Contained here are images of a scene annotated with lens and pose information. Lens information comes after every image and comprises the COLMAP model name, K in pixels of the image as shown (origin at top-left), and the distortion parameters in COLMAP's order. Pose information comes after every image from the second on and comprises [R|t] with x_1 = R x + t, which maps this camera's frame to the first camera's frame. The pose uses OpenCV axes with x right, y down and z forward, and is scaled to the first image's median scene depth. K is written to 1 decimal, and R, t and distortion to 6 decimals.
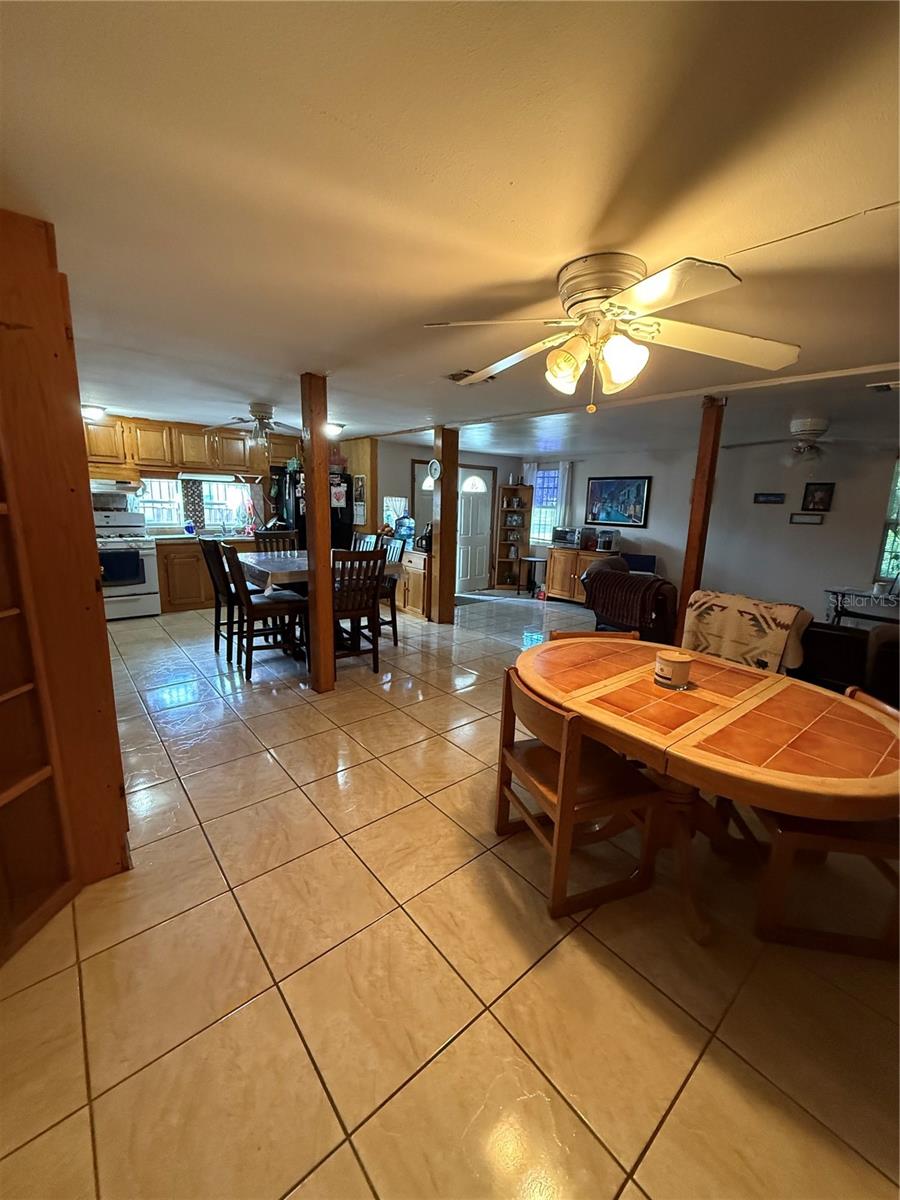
lens RADIAL K [[478.4, 0, 451.7], [0, 478.4, 593.9], [0, 0, 1]] dist [0.000510, -0.000004]
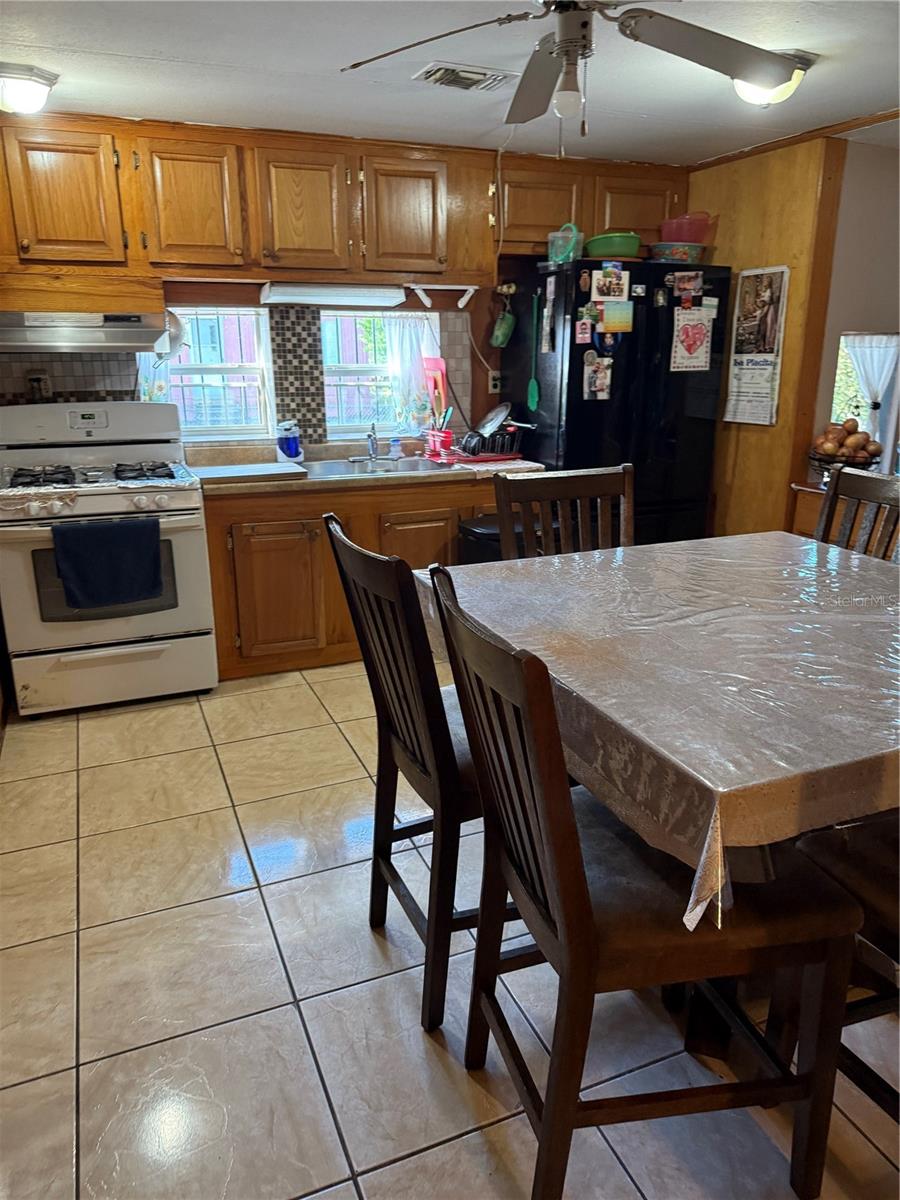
lens RADIAL K [[835.2, 0, 451.0], [0, 835.2, 607.3], [0, 0, 1]] dist [0.013397, -0.011067]
pose [[0.952019, 0.058095, -0.300476, -0.223133], [-0.026778, 0.993865, 0.107314, -0.081342], [0.304867, -0.094119, 0.947733, 0.406037]]
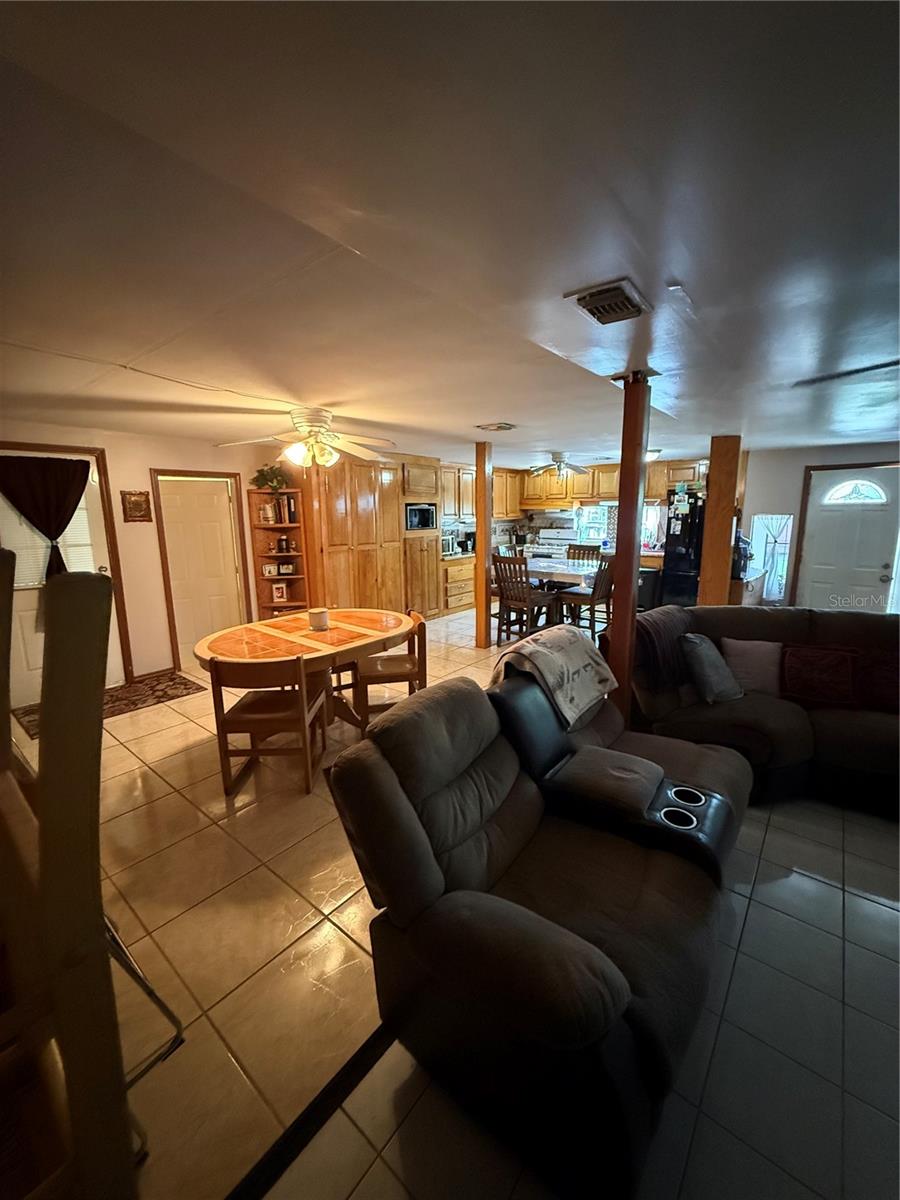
lens RADIAL K [[478.4, 0, 451.2], [0, 478.4, 595.3], [0, 0, 1]] dist [0.000510, -0.000004]
pose [[0.198896, 0.138610, -0.970169, 0.653876], [-0.175559, 0.978973, 0.103876, -0.055975], [0.964168, 0.149662, 0.219048, 0.316623]]
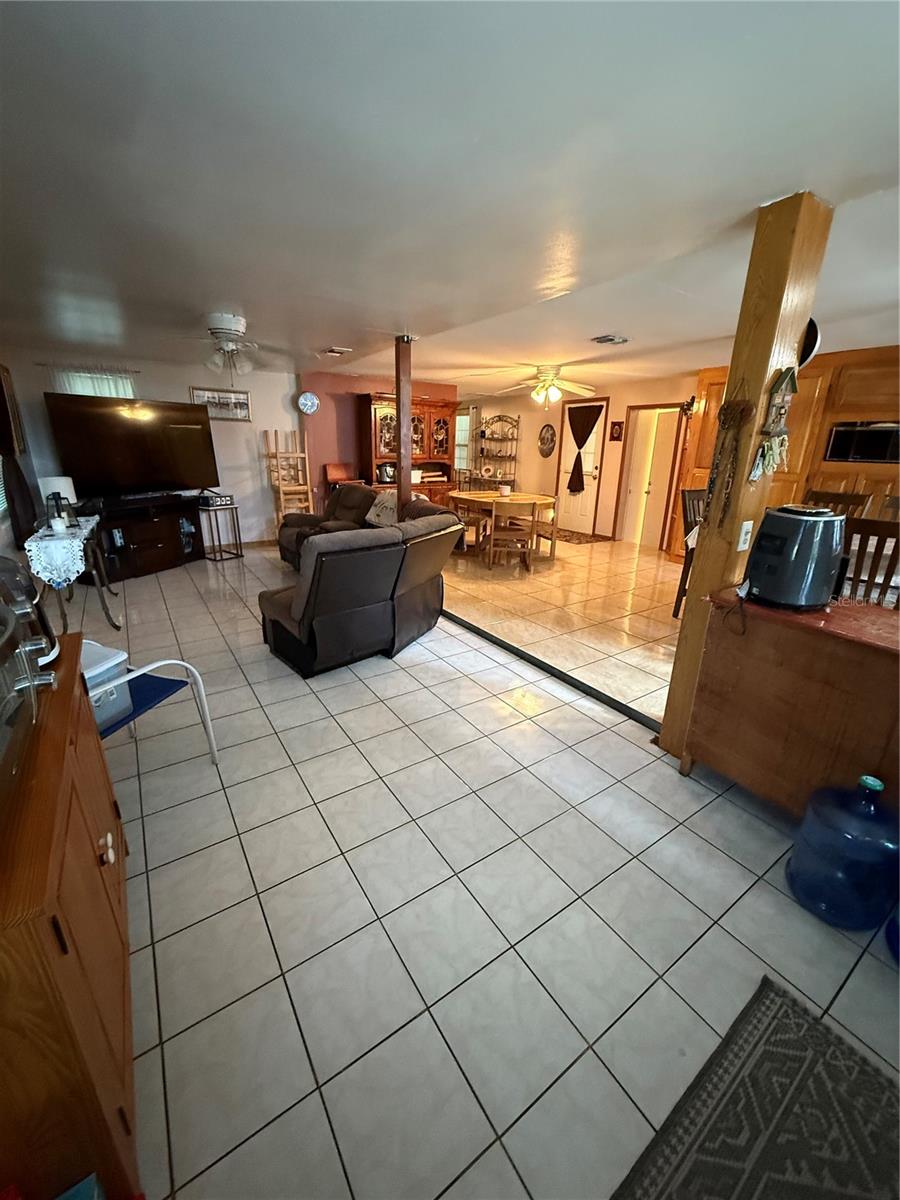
lens RADIAL K [[478.4, 0, 449.0], [0, 478.4, 603.5], [0, 0, 1]] dist [0.000510, -0.000004]
pose [[-0.992571, -0.084838, 0.087209, 0.137773], [-0.030107, 0.865757, 0.499559, -0.229899], [-0.117884, 0.493222, -0.861879, 1.230206]]
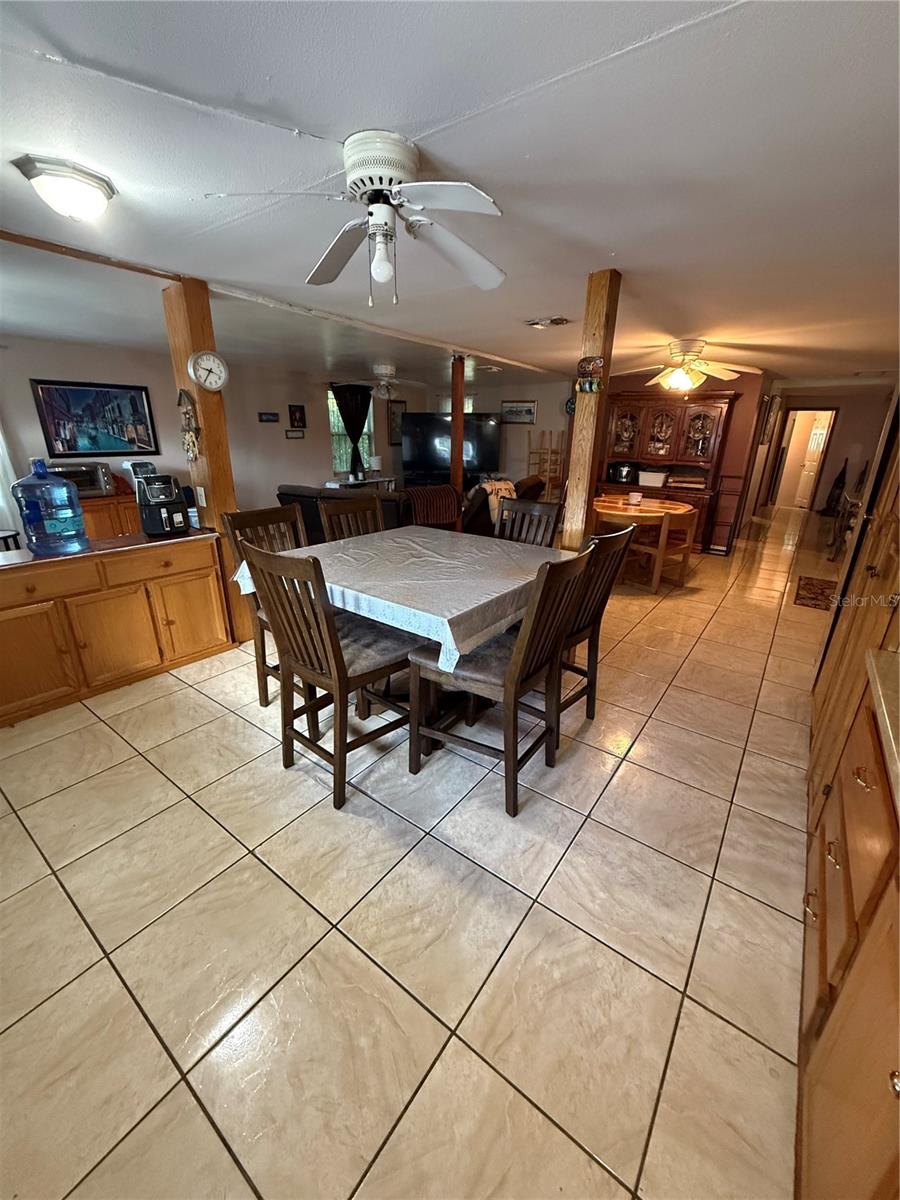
lens RADIAL K [[478.4, 0, 452.0], [0, 478.4, 604.5], [0, 0, 1]] dist [0.000510, -0.000004]
pose [[-0.245490, -0.367159, 0.897178, -1.030312], [0.162040, 0.896936, 0.411398, -0.315745], [-0.955760, 0.246373, -0.160694, 1.397407]]
